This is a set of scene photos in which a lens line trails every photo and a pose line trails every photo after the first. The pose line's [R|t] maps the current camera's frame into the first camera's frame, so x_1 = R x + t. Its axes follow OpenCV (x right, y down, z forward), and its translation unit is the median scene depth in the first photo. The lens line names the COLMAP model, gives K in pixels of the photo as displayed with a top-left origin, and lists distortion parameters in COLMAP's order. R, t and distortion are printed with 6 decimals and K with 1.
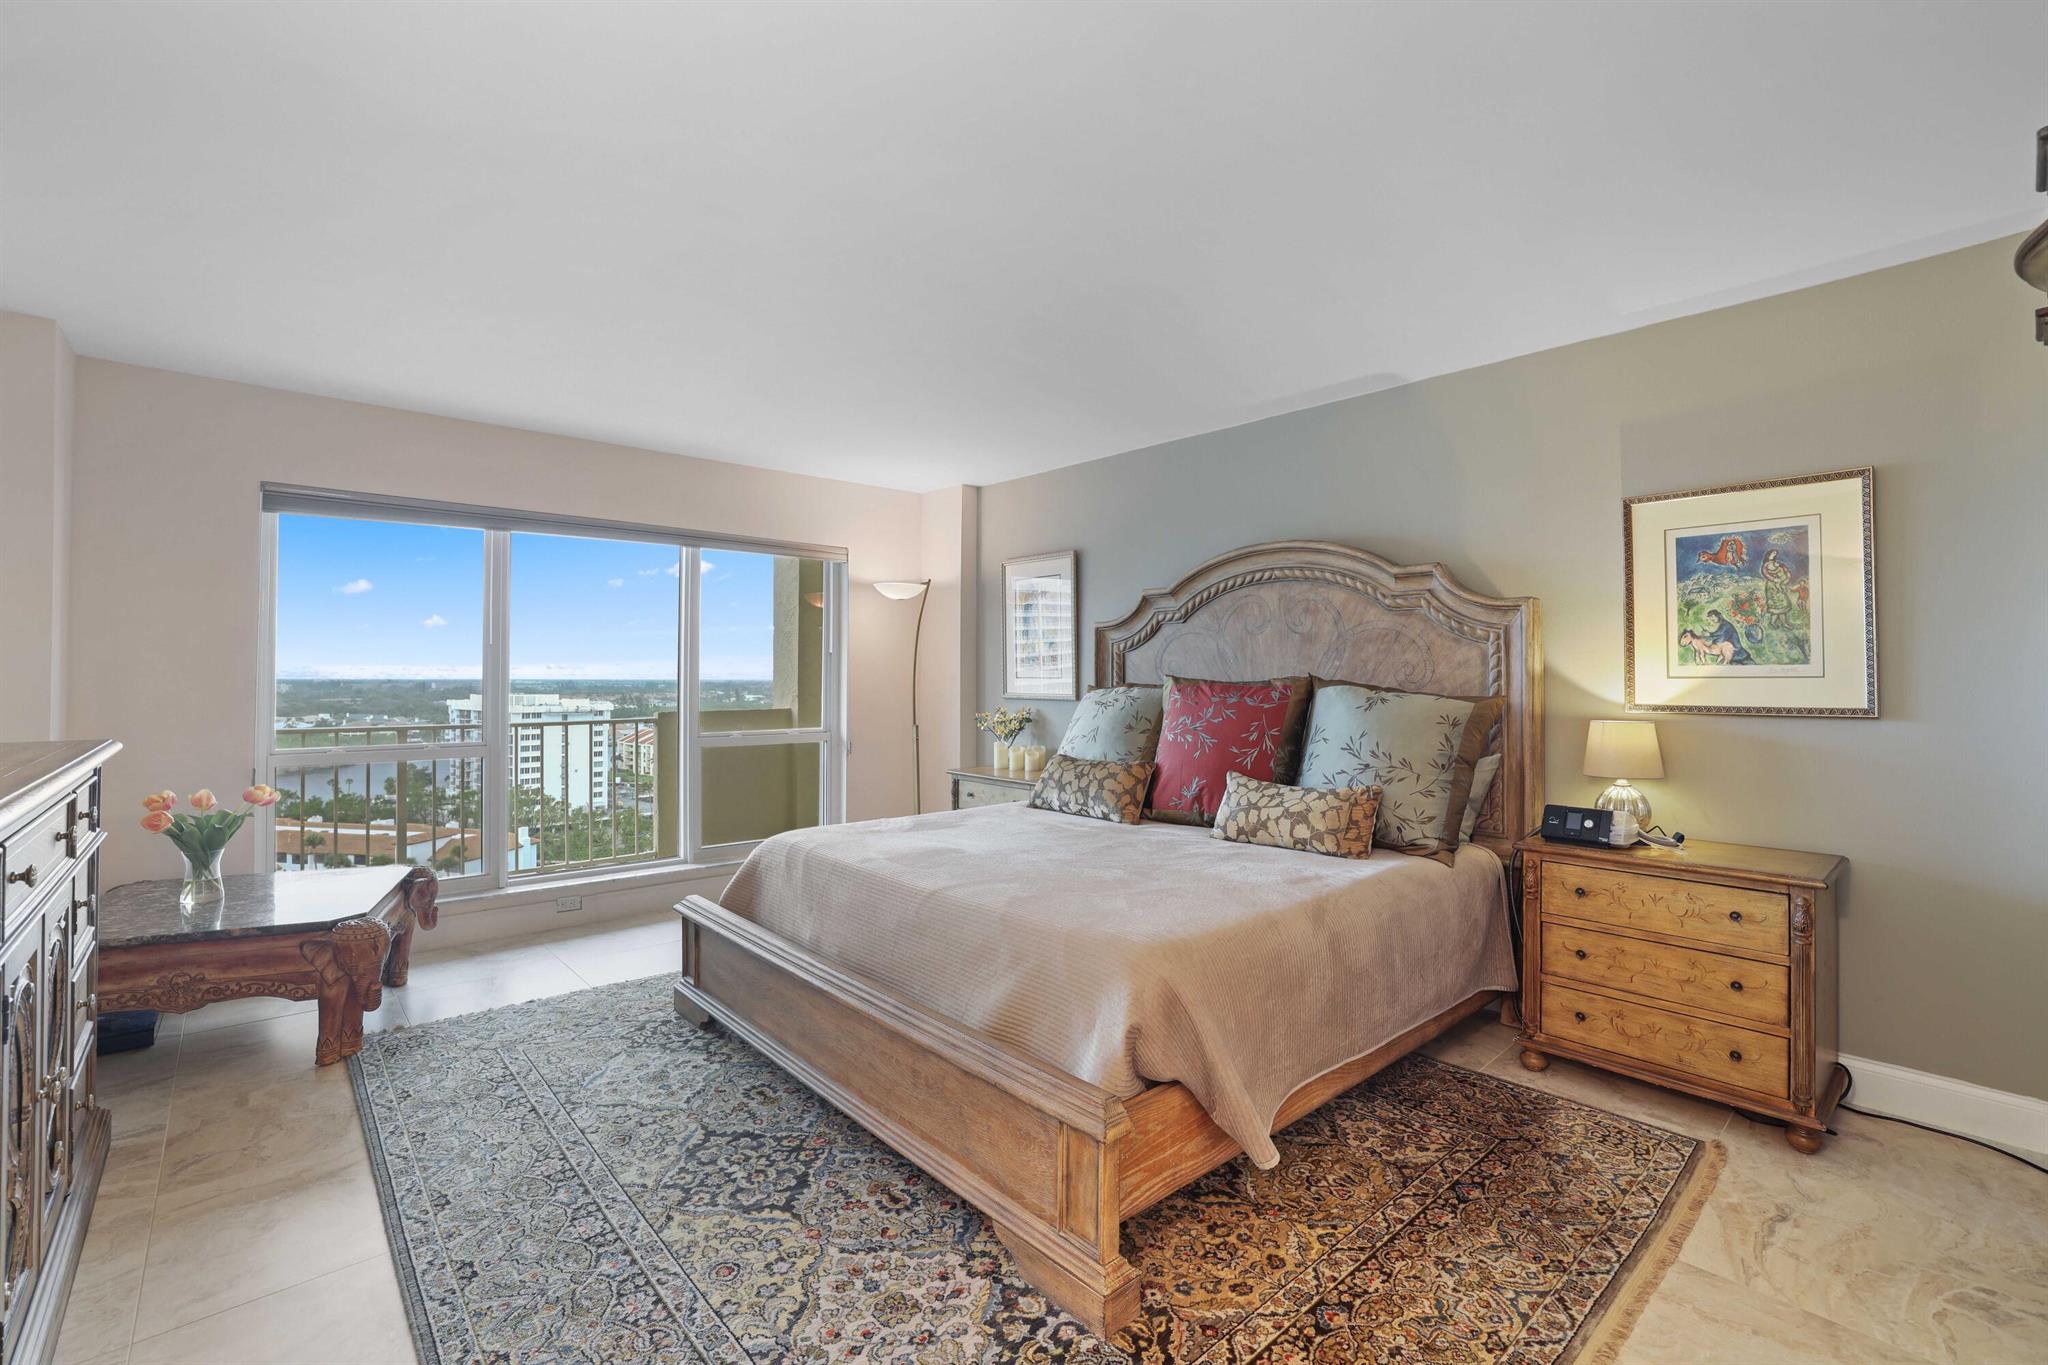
lens RADIAL K [[882.9, 0, 1016.4], [0, 882.9, 679.7], [0, 0, 1]] dist [-0.033919, 0.003744]
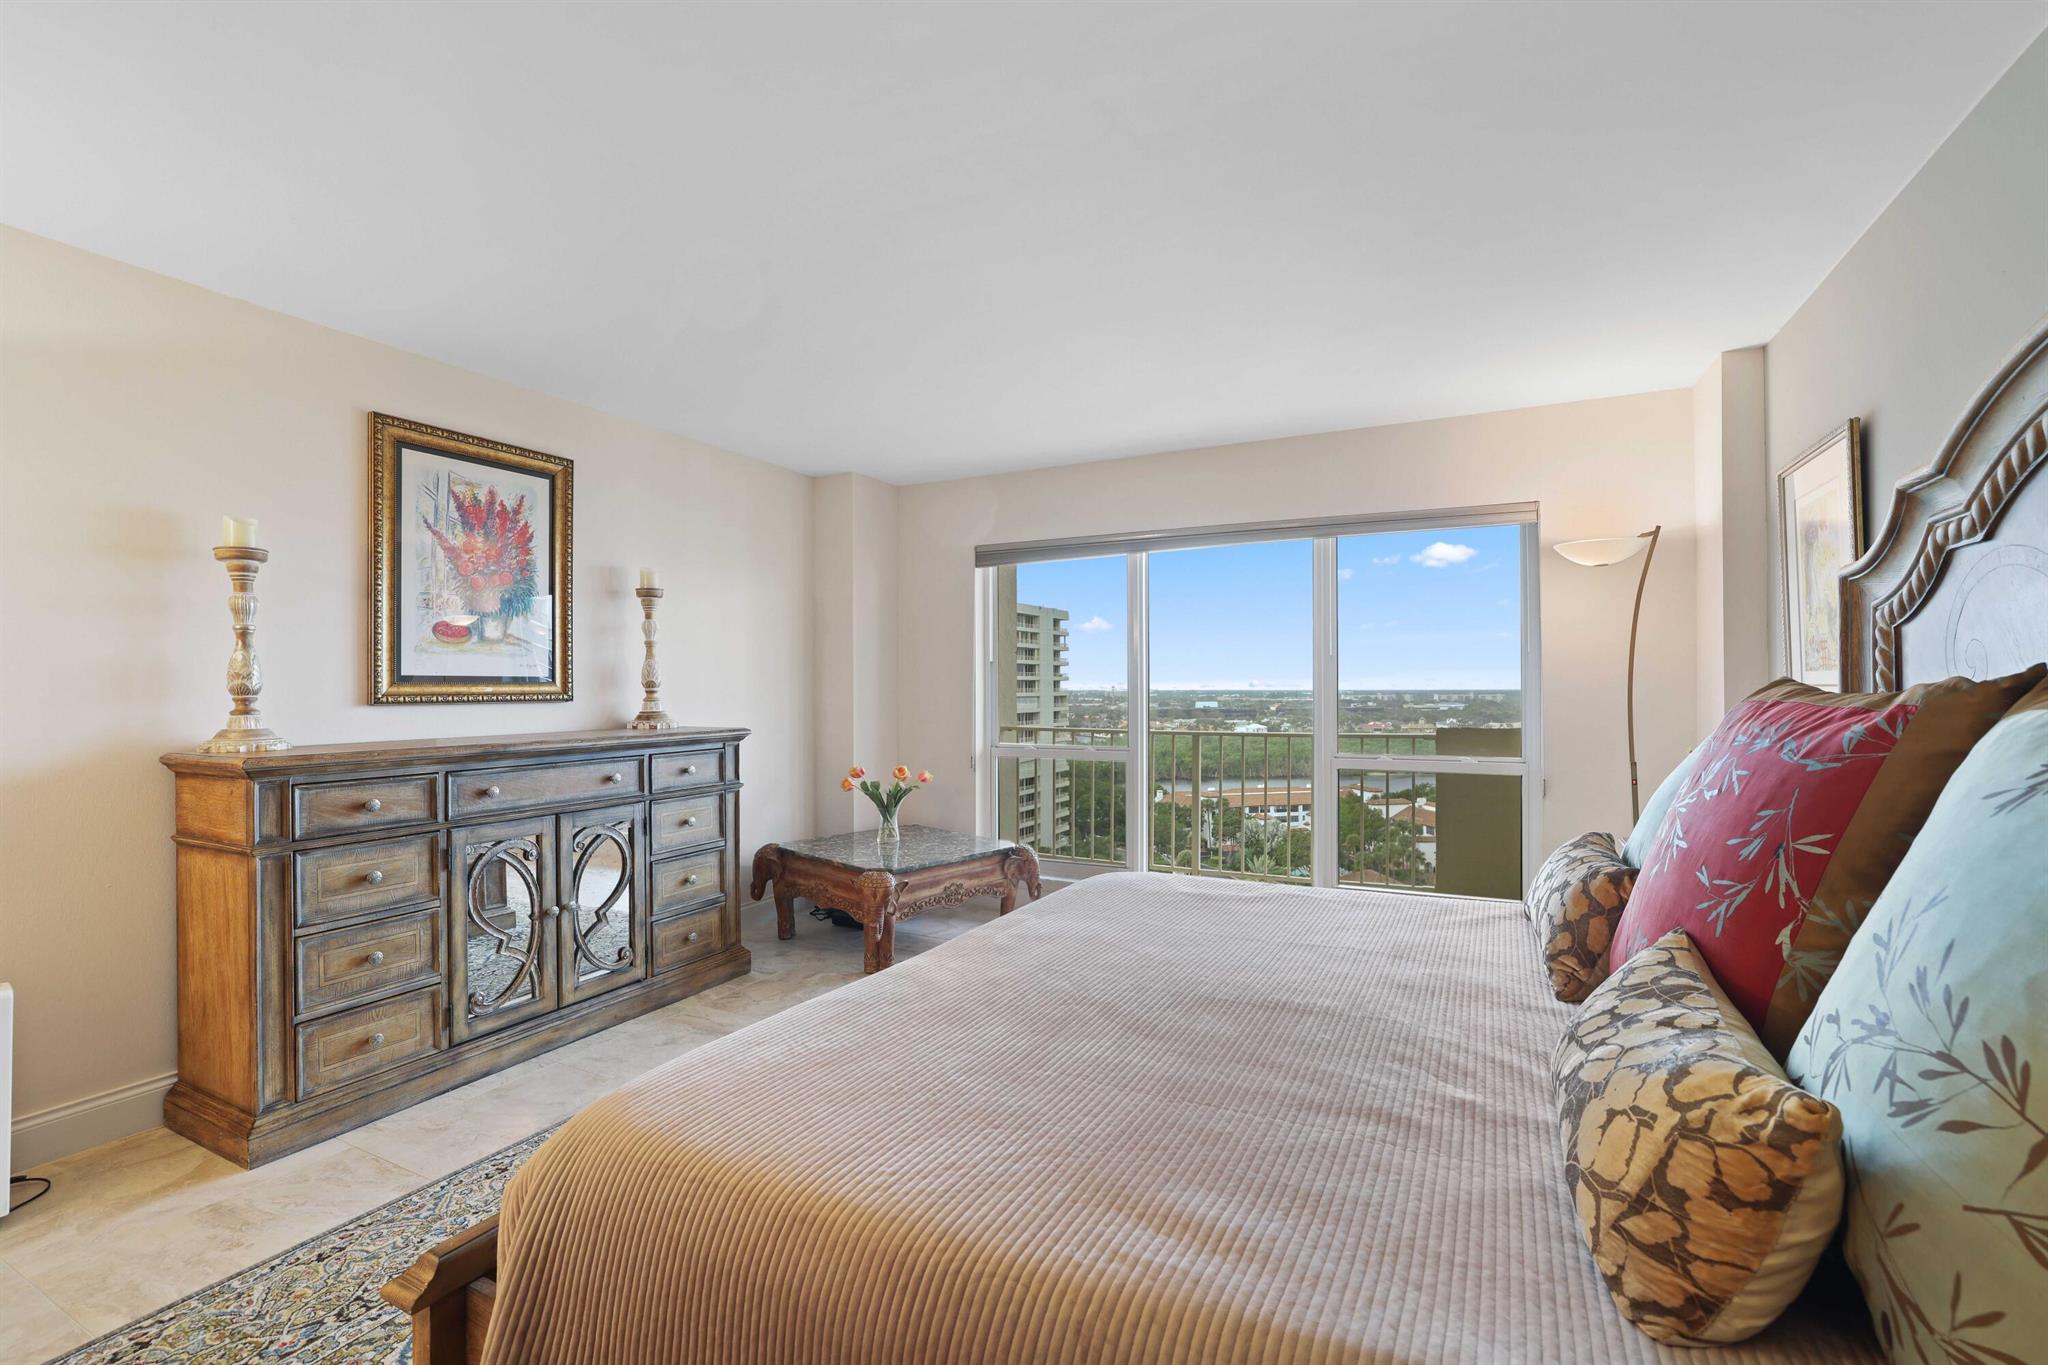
lens RADIAL K [[882.9, 0, 1028.2], [0, 882.9, 674.8], [0, 0, 1]] dist [-0.033919, 0.003744]
pose [[0.353620, -0.017516, -0.935225, 0.389920], [0.000445, 0.999828, -0.018558, 0.000837], [0.935389, 0.006146, 0.353567, 0.481958]]
